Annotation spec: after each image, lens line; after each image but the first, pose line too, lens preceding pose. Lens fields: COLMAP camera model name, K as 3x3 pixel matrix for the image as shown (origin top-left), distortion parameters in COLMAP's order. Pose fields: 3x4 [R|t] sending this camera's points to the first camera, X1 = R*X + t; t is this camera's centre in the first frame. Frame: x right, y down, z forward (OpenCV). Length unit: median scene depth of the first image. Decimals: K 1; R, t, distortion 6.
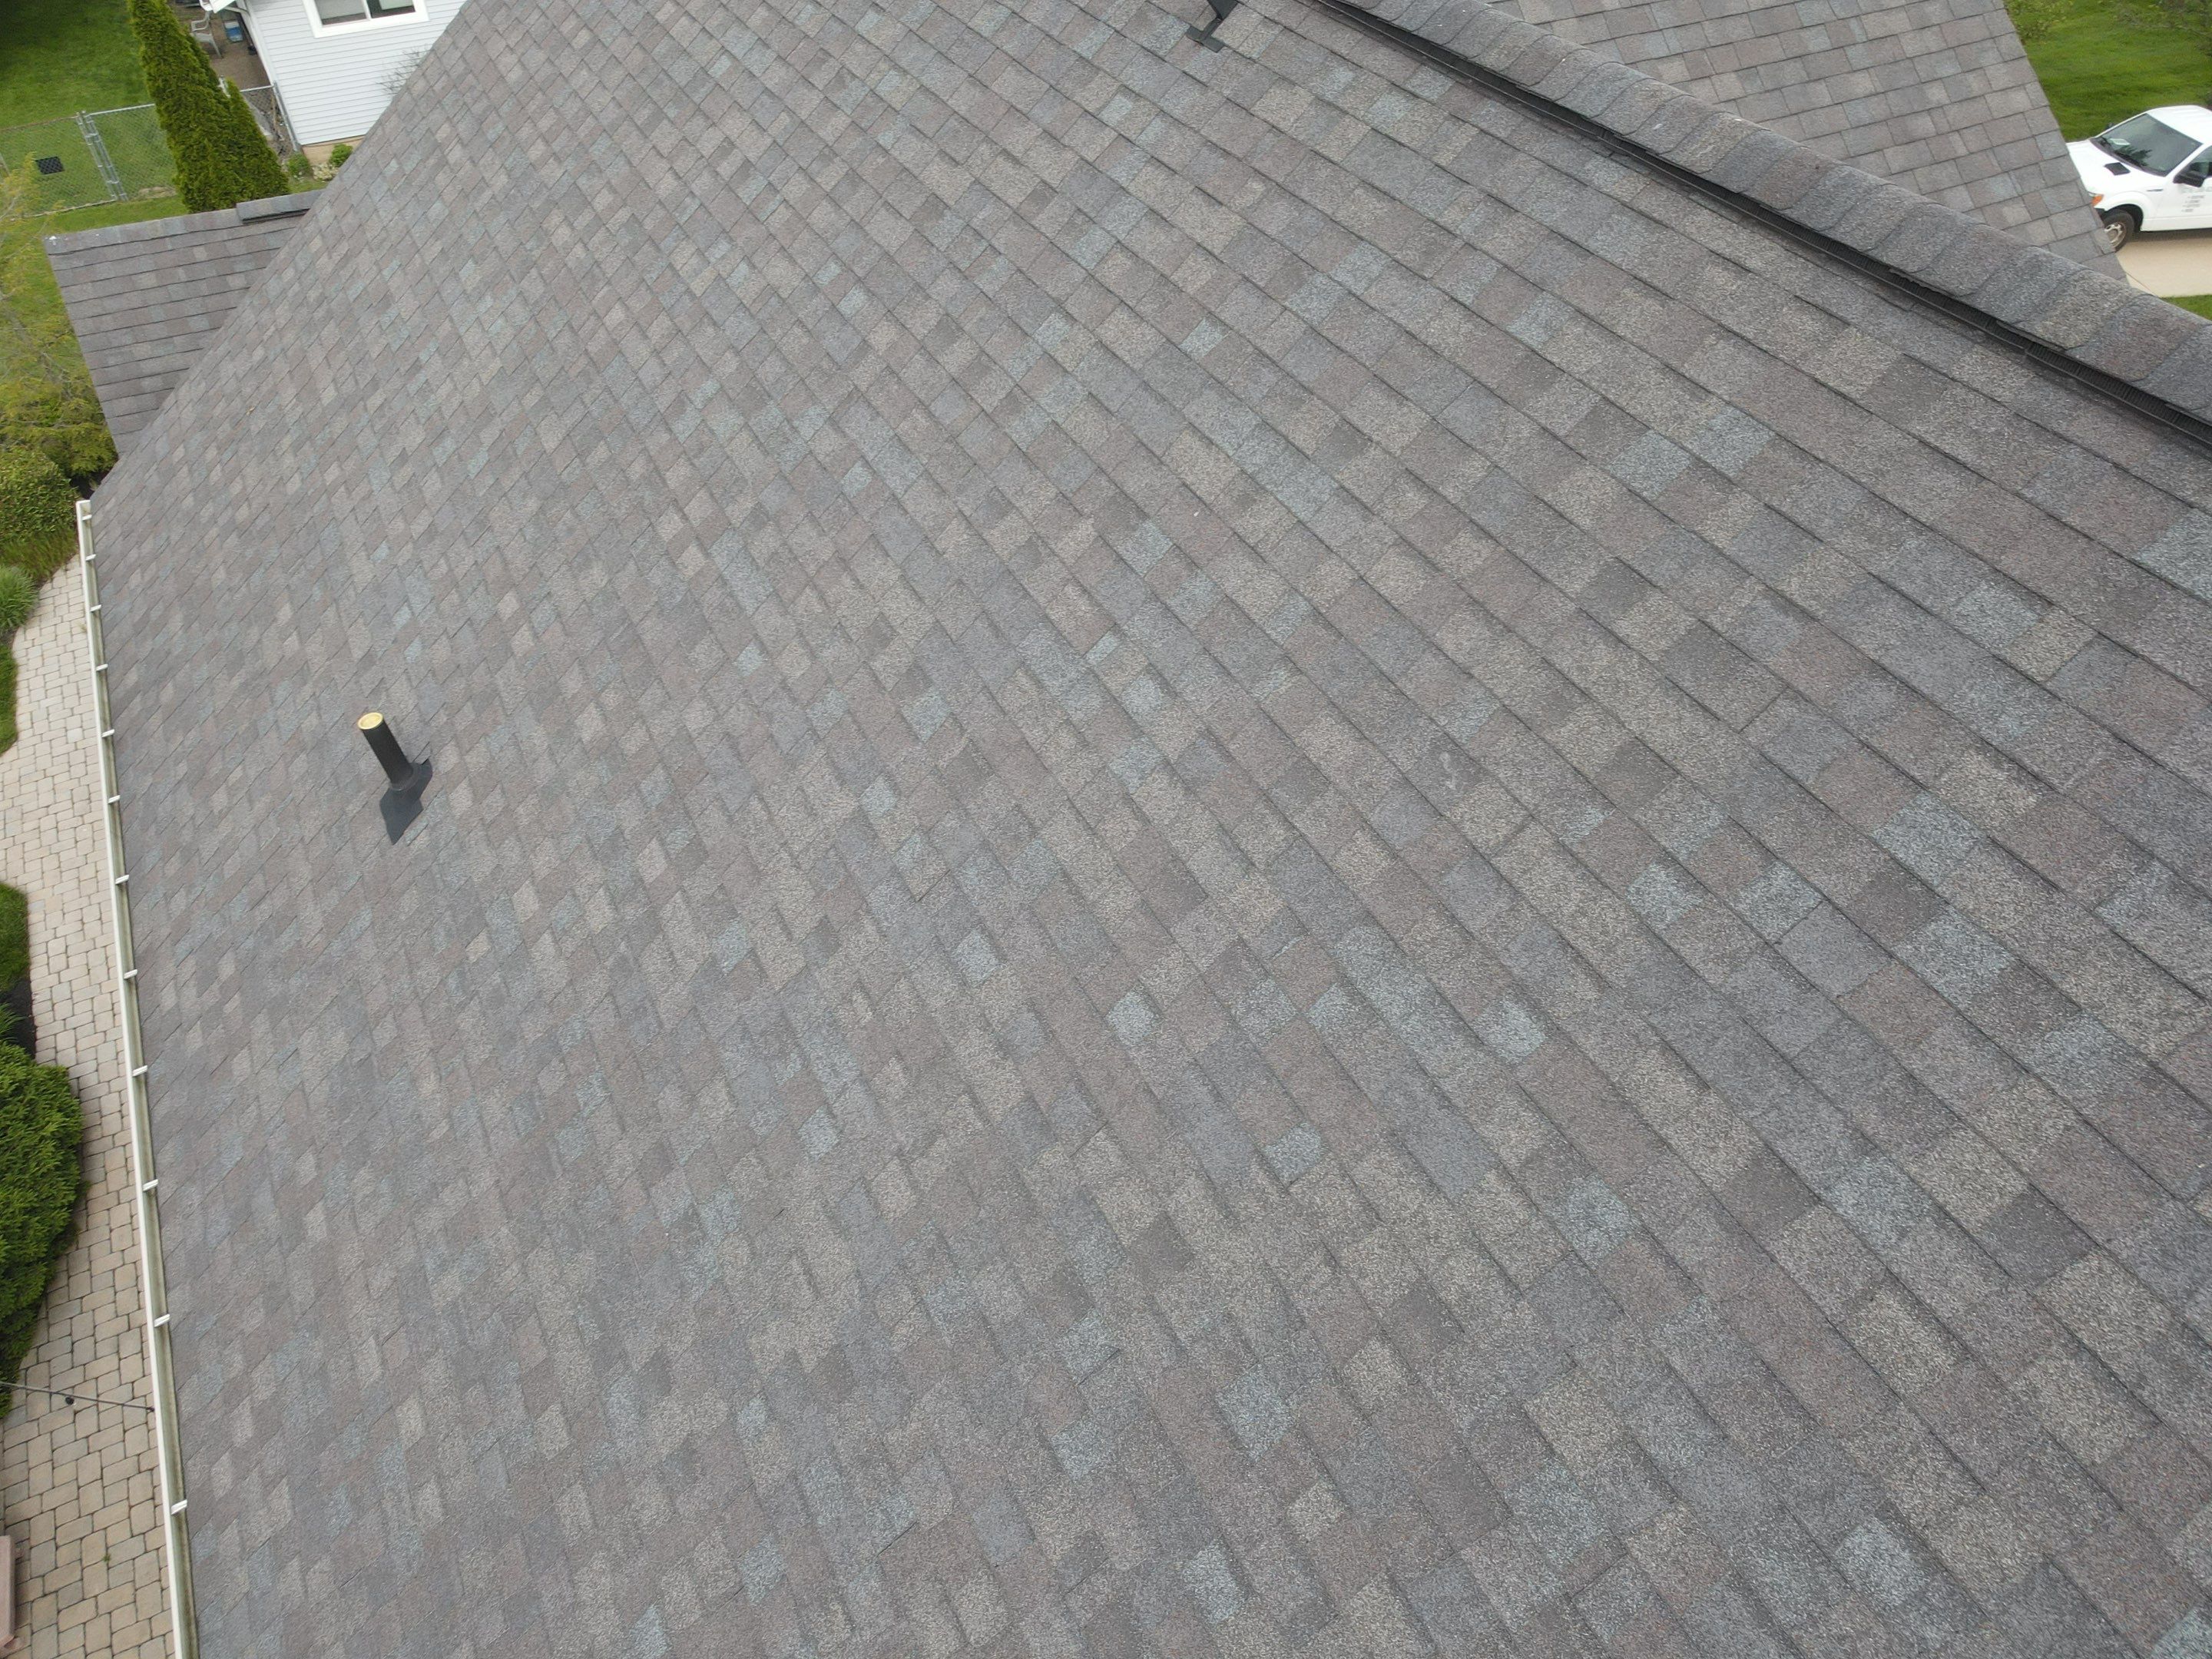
lens RADIAL K [[1600.3, 0, 1107.3], [0, 1600.3, 824.2], [0, 0, 1]] dist [-0.003958, 0.004957]
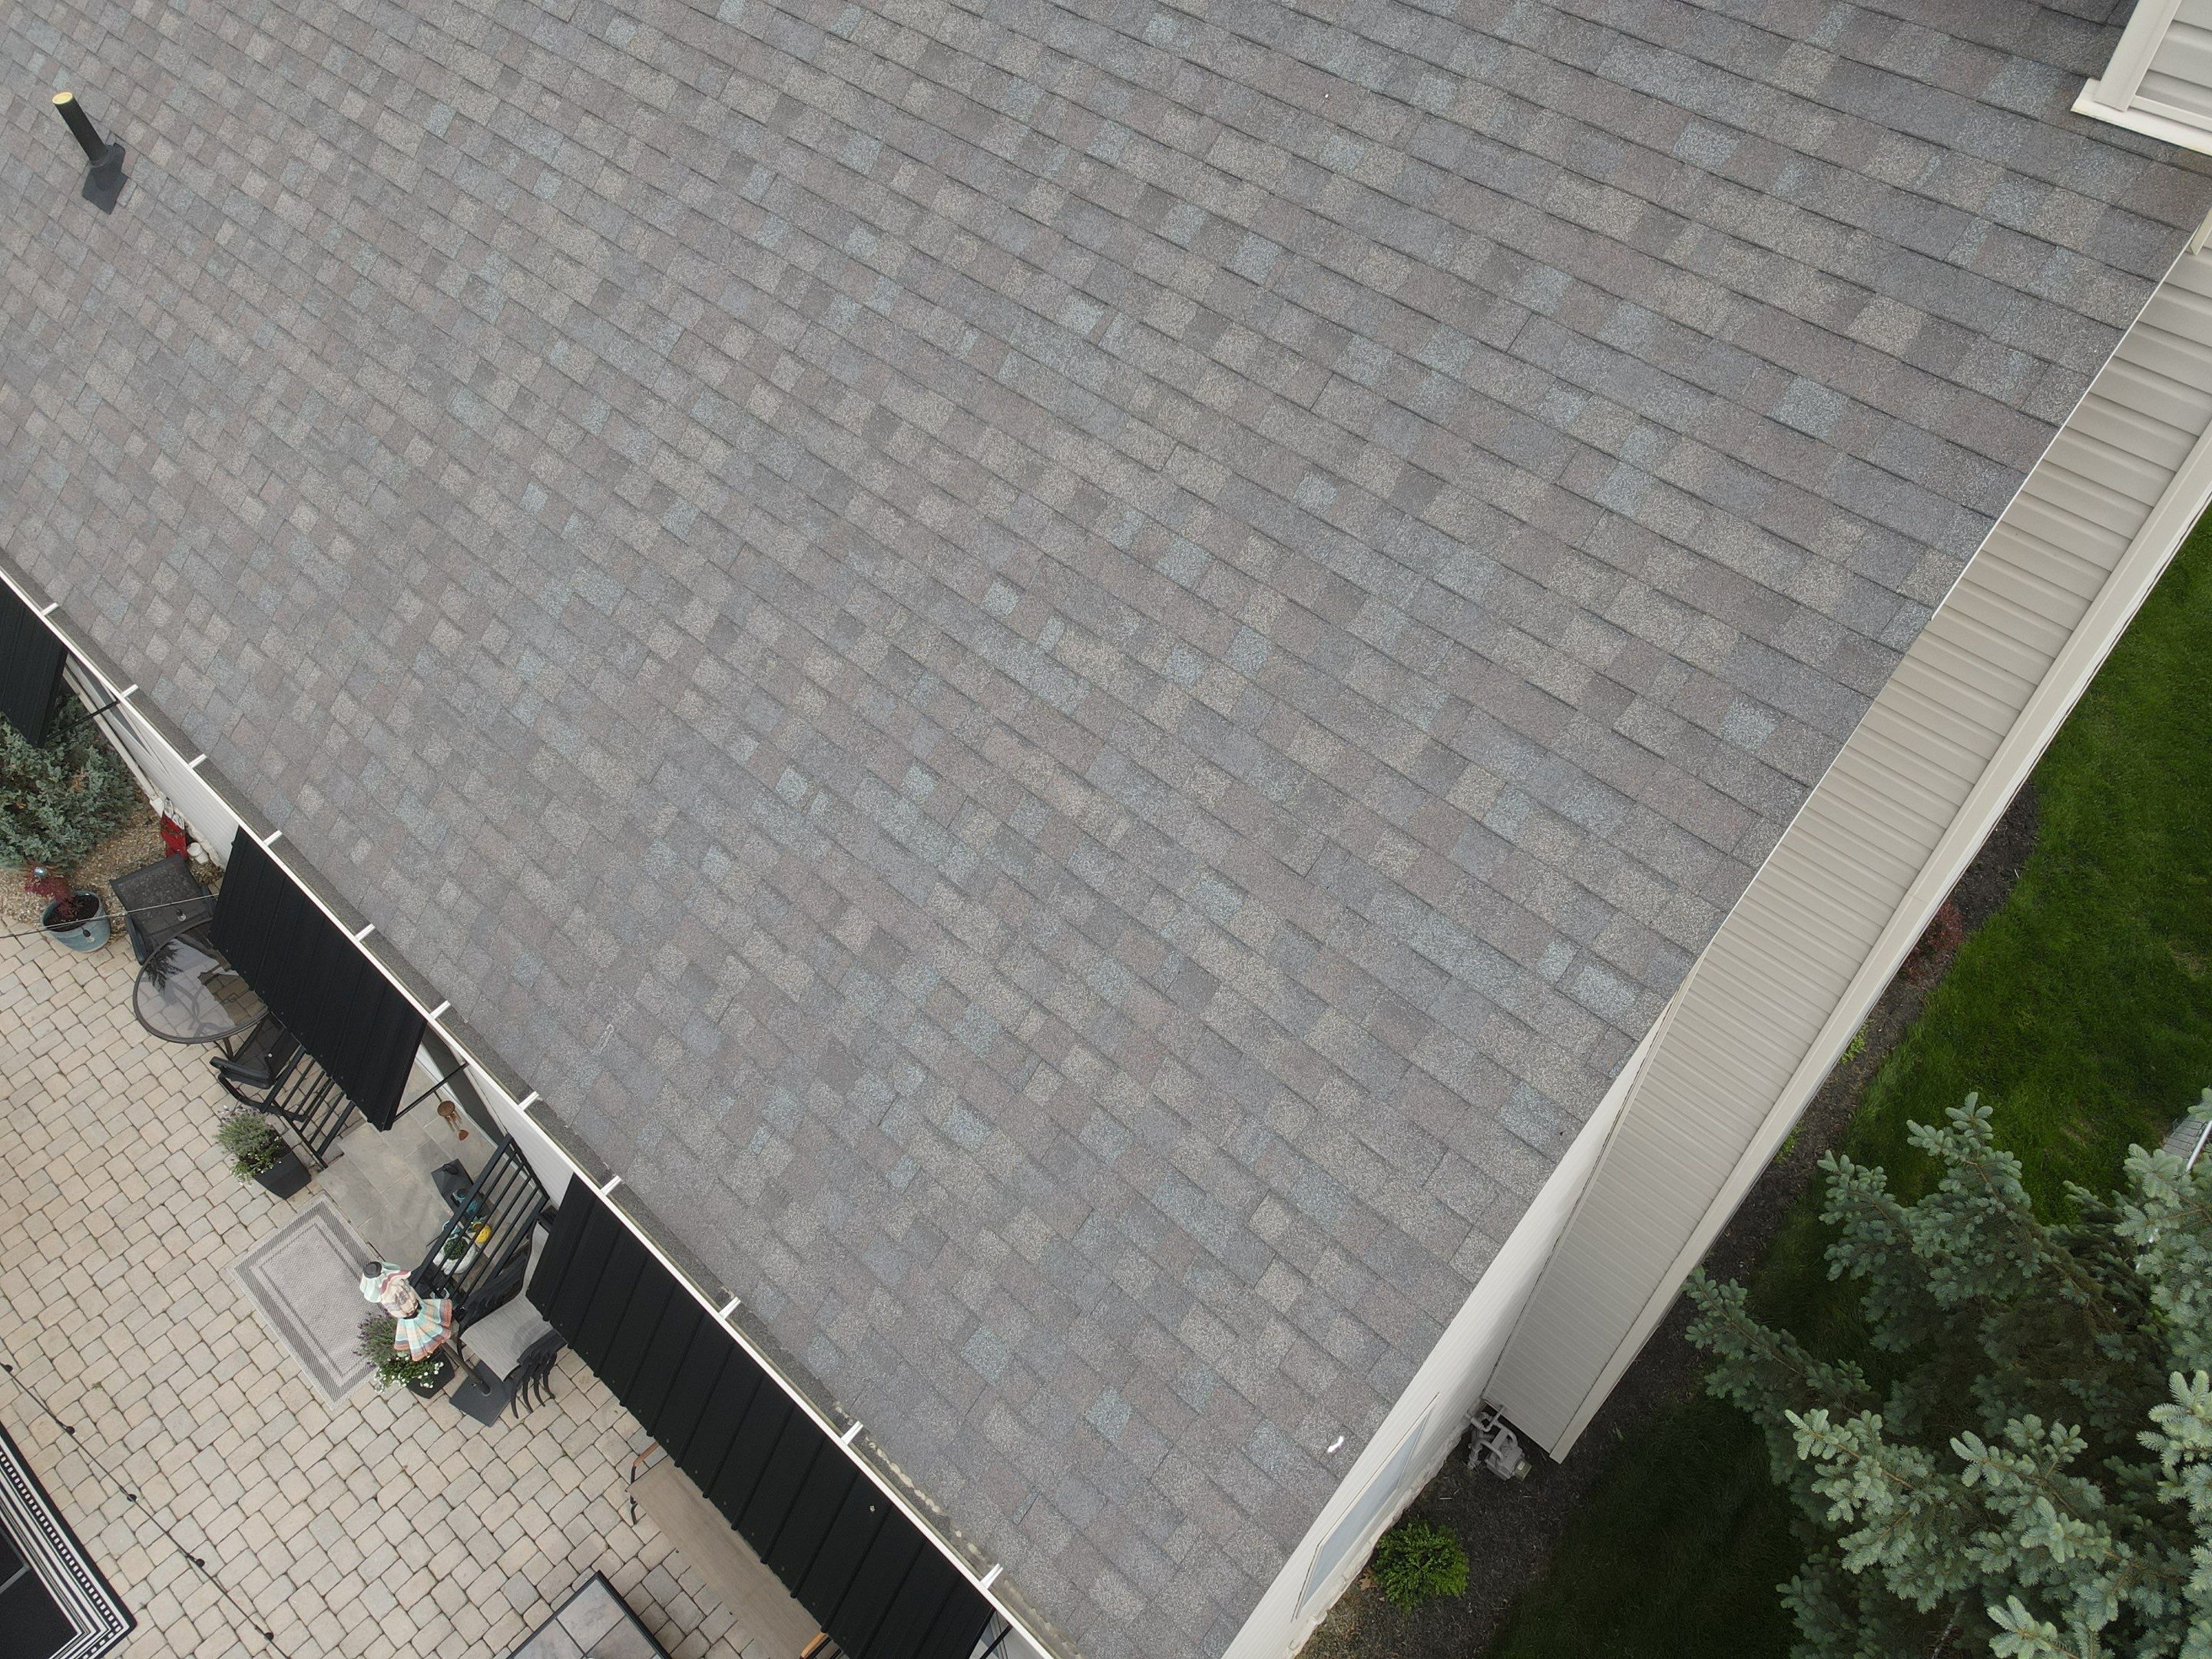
lens RADIAL K [[1600.3, 0, 1107.3], [0, 1600.3, 824.2], [0, 0, 1]] dist [-0.003958, 0.004957]
pose [[0.937644, -0.267731, 0.221686, -0.174155], [0.236003, 0.958577, 0.159476, 0.624752], [-0.255200, -0.097213, 0.961989, -0.595823]]
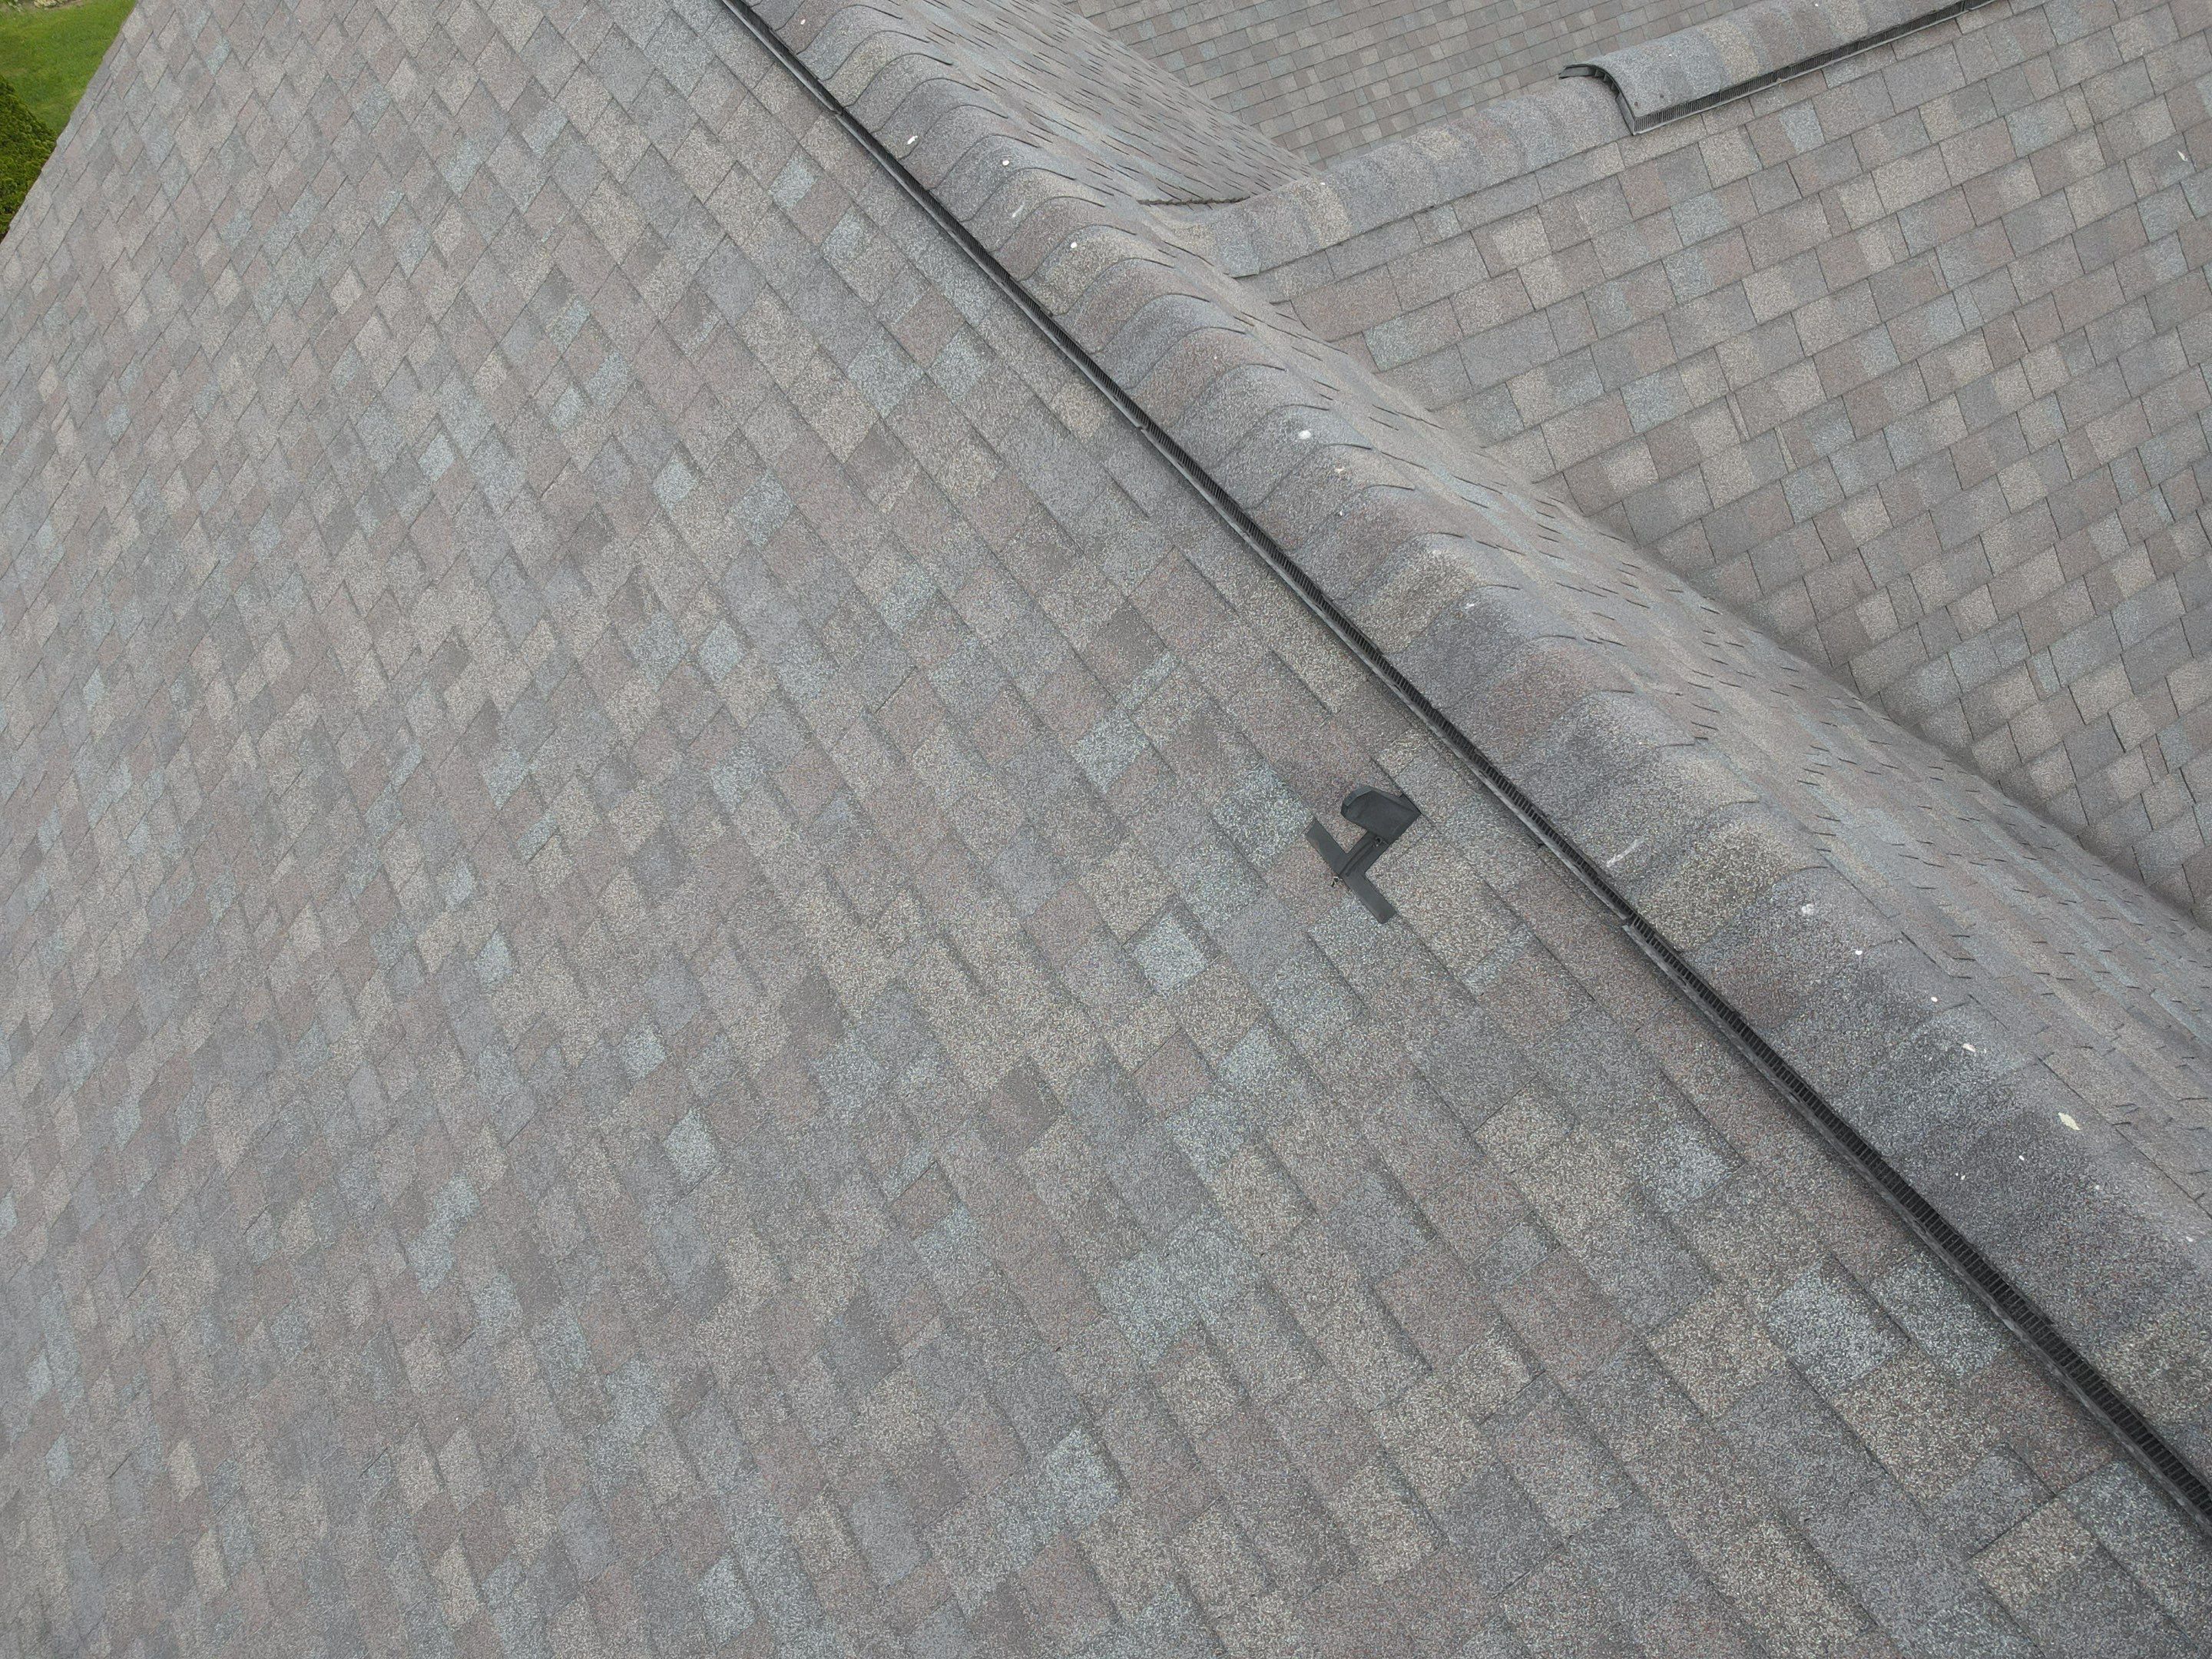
lens RADIAL K [[1600.3, 0, 1107.3], [0, 1600.3, 824.2], [0, 0, 1]] dist [-0.003958, 0.004957]
pose [[0.997389, -0.059351, 0.041149, -0.028252], [0.051446, 0.983761, 0.171950, -0.502330], [-0.050686, -0.169384, 0.984246, 0.437665]]
